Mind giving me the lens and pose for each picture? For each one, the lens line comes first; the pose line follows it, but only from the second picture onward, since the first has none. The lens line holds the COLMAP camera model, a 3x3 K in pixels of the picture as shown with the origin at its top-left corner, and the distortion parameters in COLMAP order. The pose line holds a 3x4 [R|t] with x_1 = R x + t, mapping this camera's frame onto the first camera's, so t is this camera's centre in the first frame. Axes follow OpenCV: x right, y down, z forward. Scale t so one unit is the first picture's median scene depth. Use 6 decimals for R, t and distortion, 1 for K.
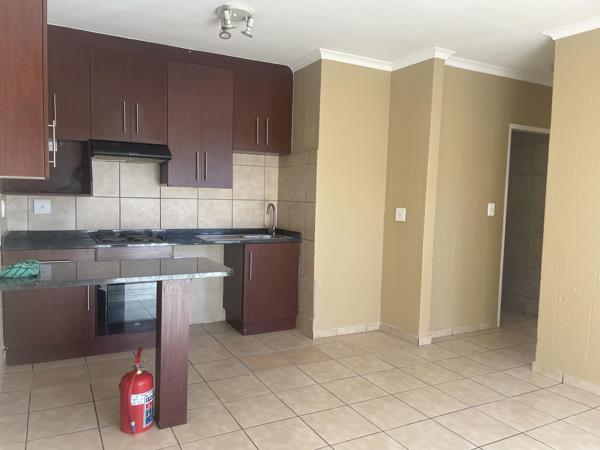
lens RADIAL K [[464.0, 0, 300.0], [0, 464.0, 225.0], [0, 0, 1]] dist [0.095376, -0.000506]
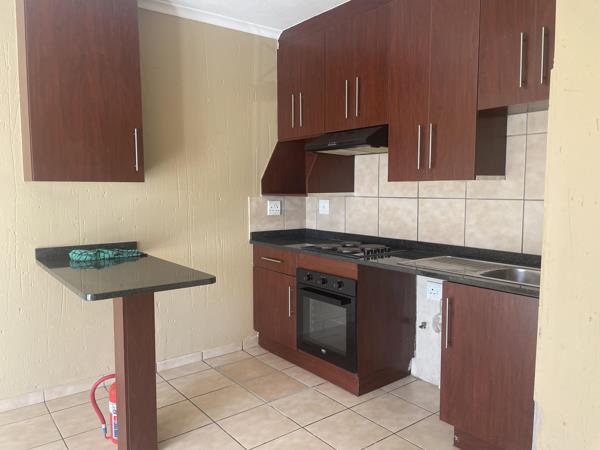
lens RADIAL K [[464.0, 0, 300.0], [0, 464.0, 225.0], [0, 0, 1]] dist [0.095376, -0.000506]
pose [[0.161316, 0.054467, -0.985399, 0.380992], [-0.058945, 0.997225, 0.045471, -0.037593], [0.985141, 0.050749, 0.164079, 0.708638]]
